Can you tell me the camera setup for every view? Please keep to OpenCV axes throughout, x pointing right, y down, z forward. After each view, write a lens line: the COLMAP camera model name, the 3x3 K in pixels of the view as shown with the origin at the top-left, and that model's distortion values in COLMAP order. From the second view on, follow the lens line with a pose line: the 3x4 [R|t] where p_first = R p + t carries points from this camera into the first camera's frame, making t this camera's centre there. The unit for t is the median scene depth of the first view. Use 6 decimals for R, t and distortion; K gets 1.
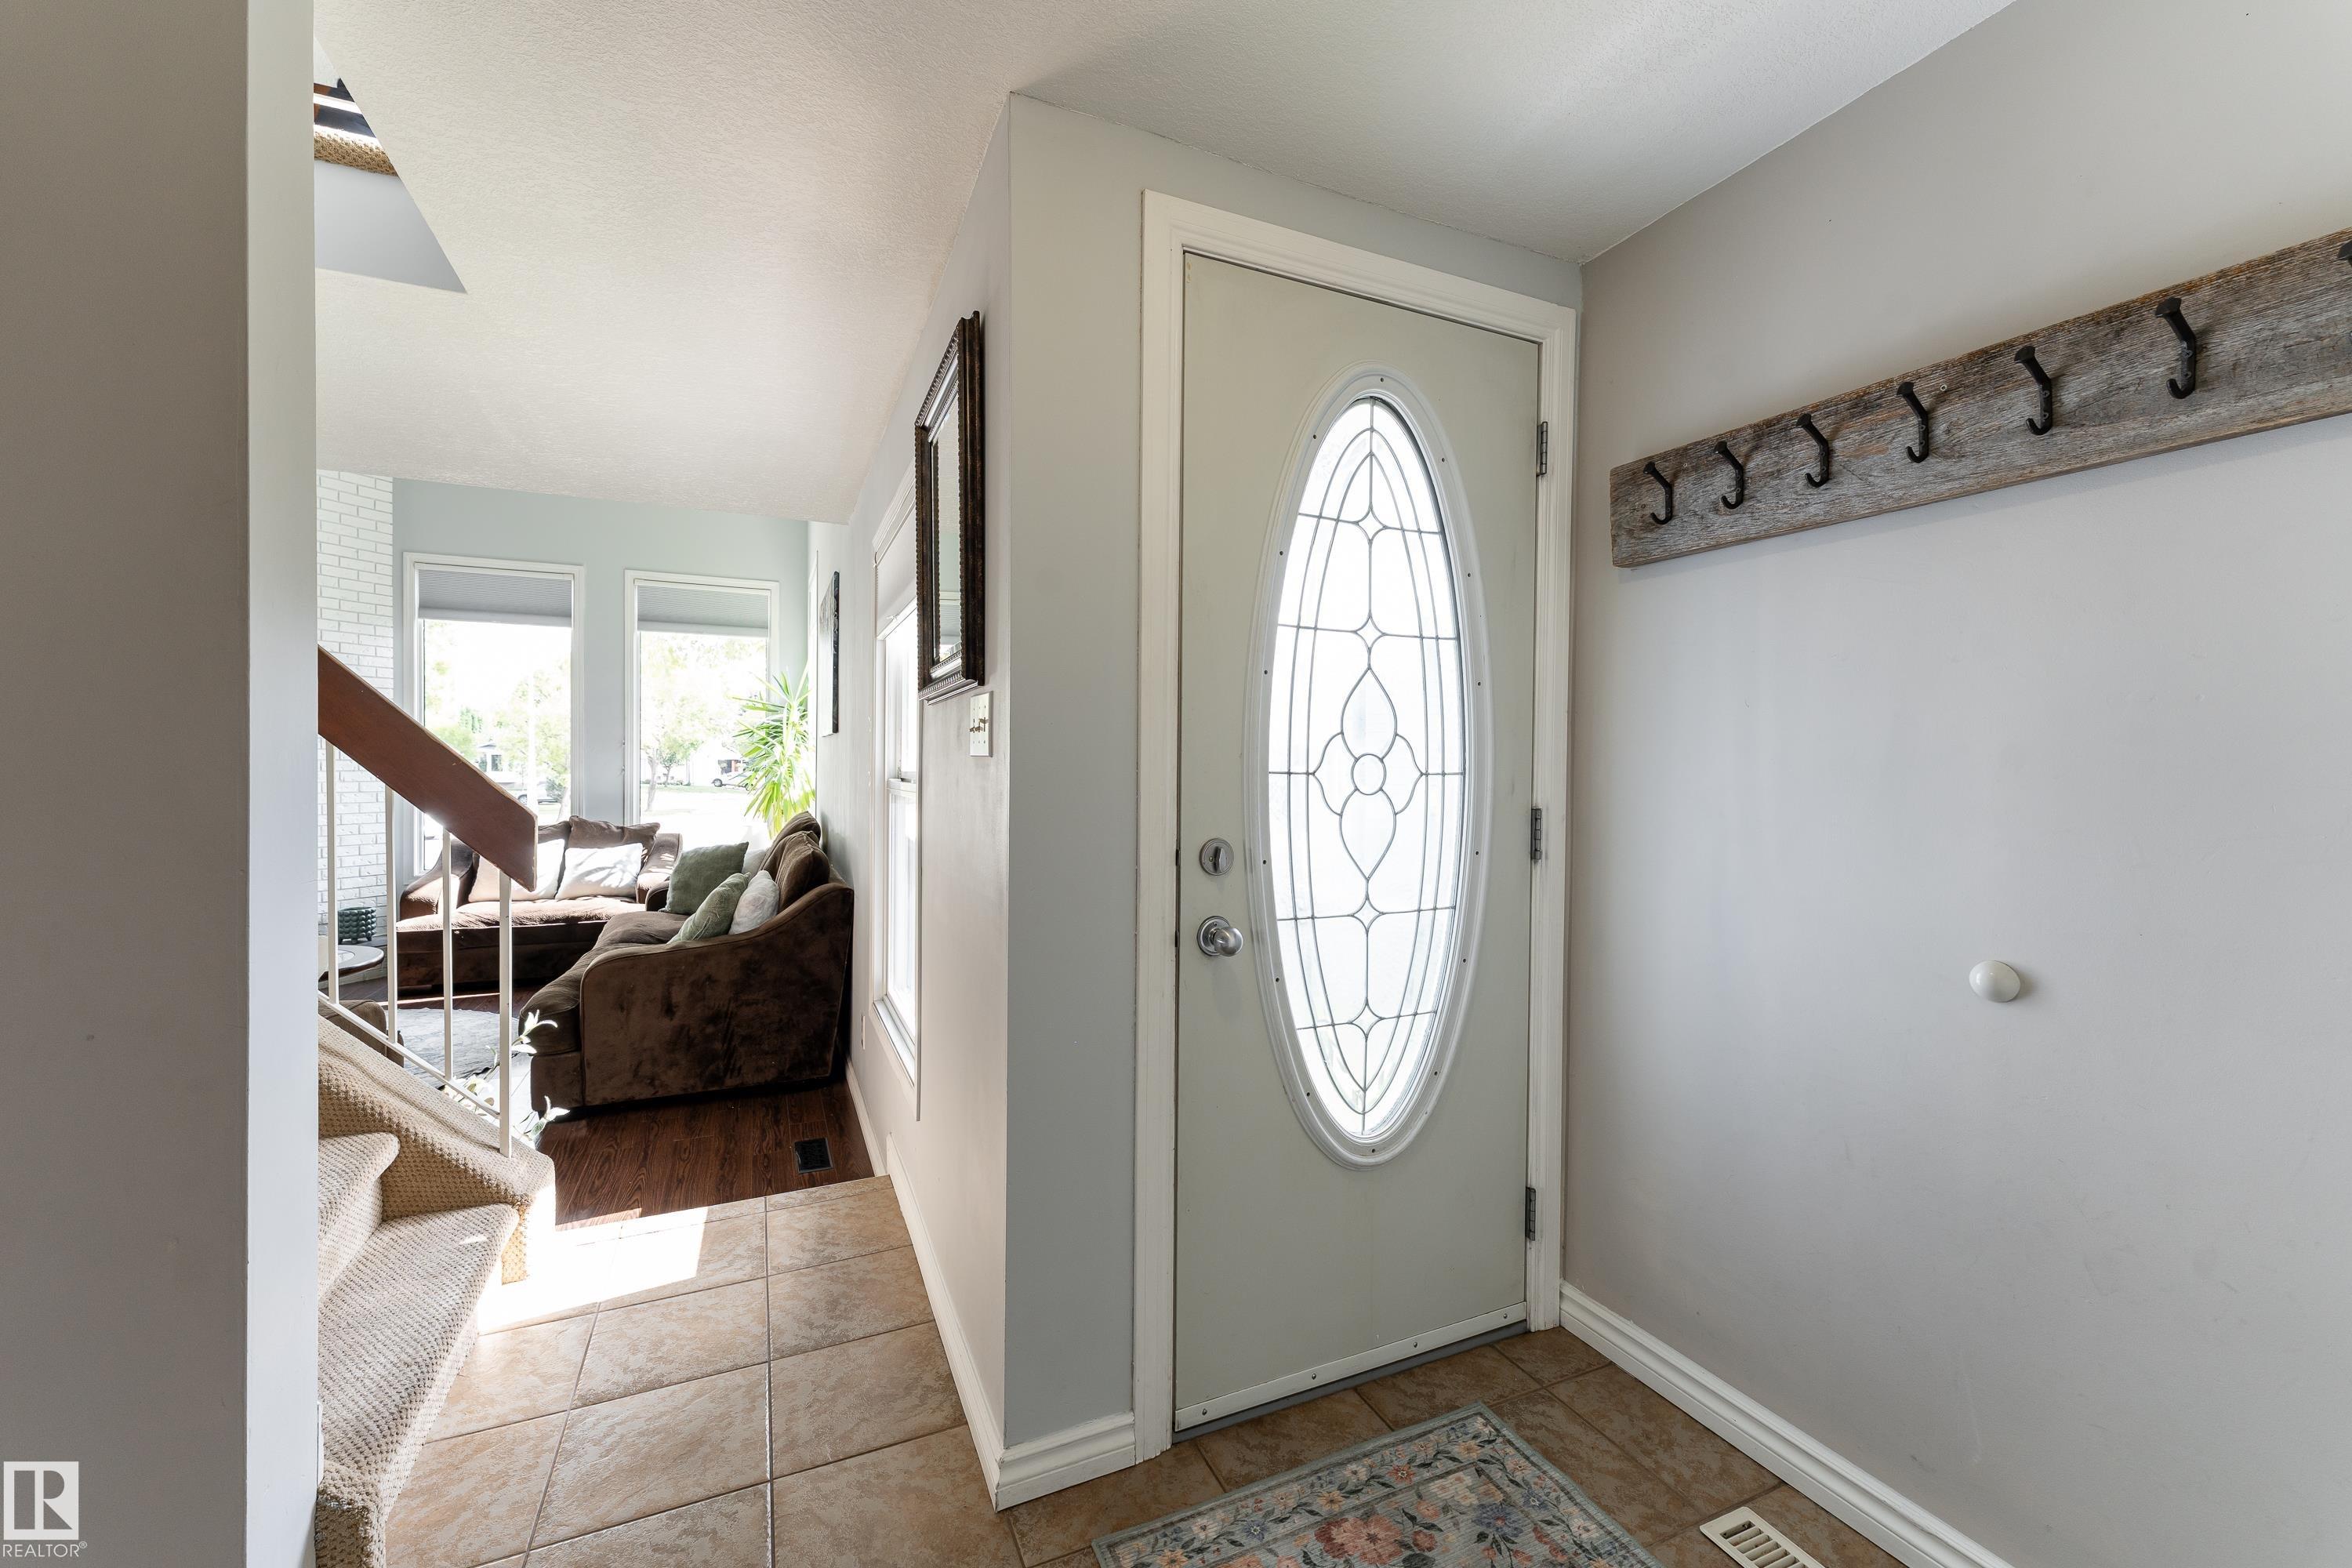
lens RADIAL K [[937.4, 0, 1181.1], [0, 937.4, 776.8], [0, 0, 1]] dist [-0.001153, -0.000237]
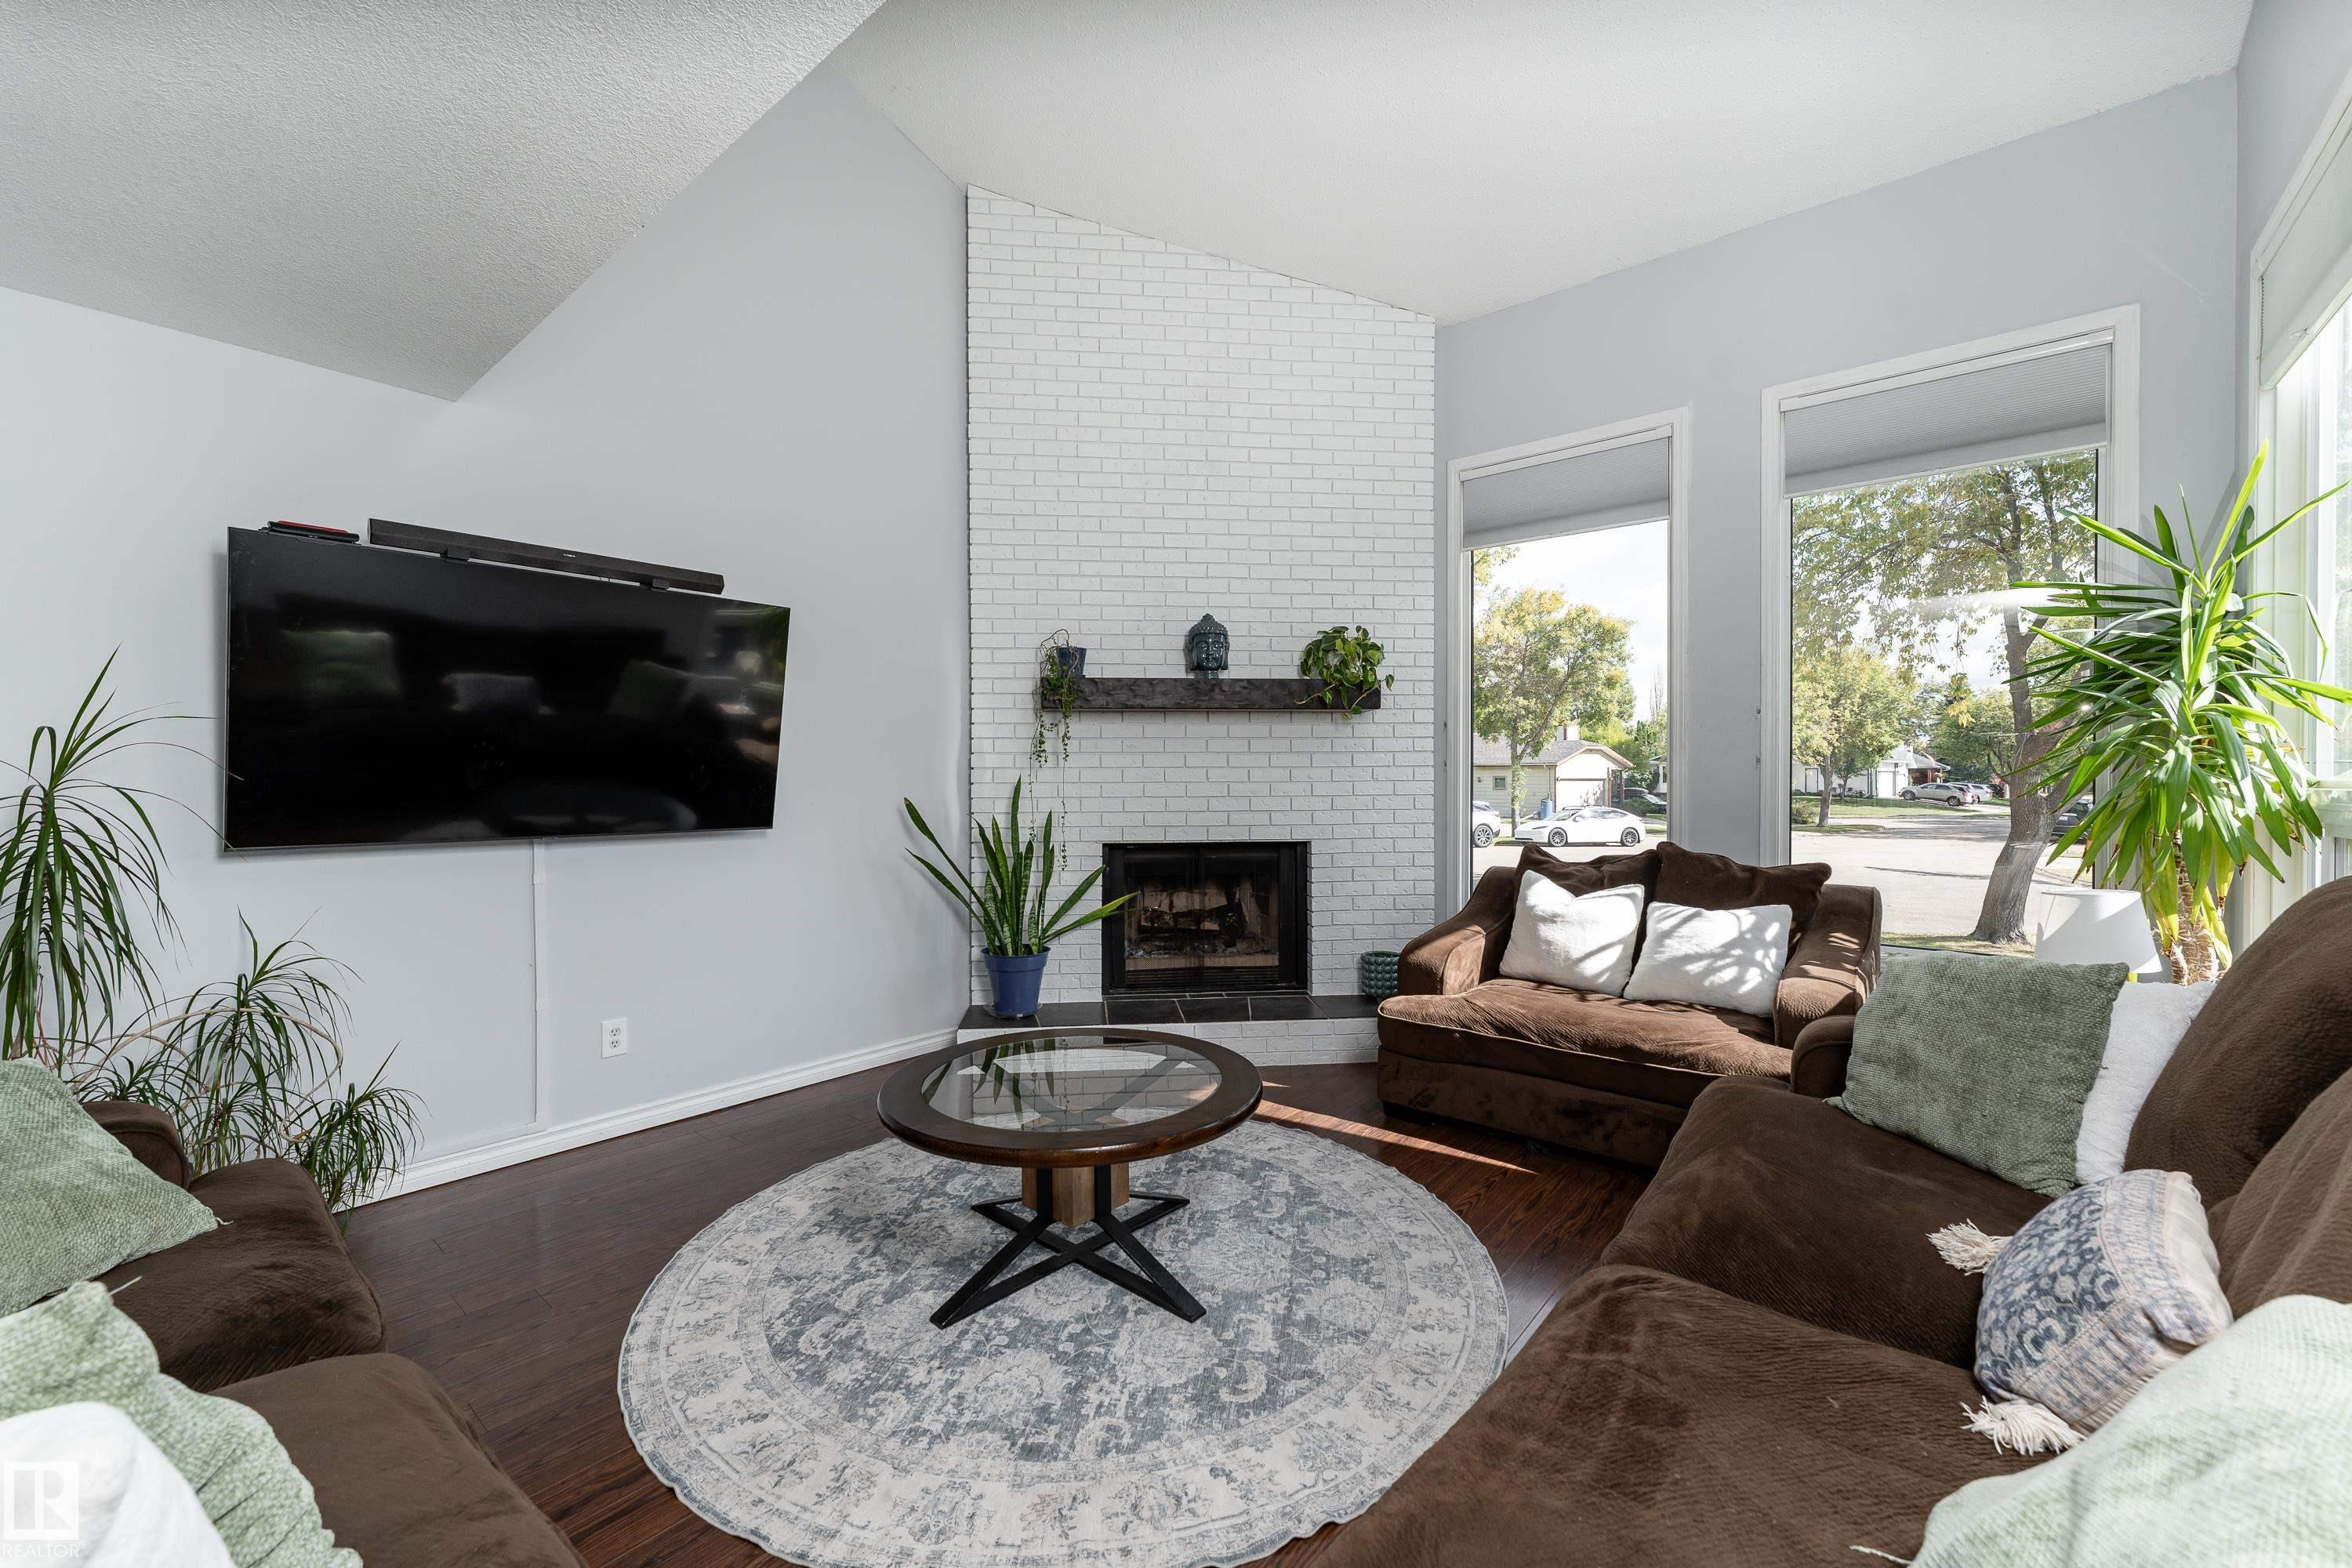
lens RADIAL K [[937.4, 0, 1169.7], [0, 937.4, 787.0], [0, 0, 1]] dist [-0.001153, -0.000237]
pose [[0.430805, 0.002781, -0.902441, -0.274163], [-0.004586, 0.999989, 0.000892, 0.009458], [0.902433, 0.003755, 0.430813, 0.499490]]
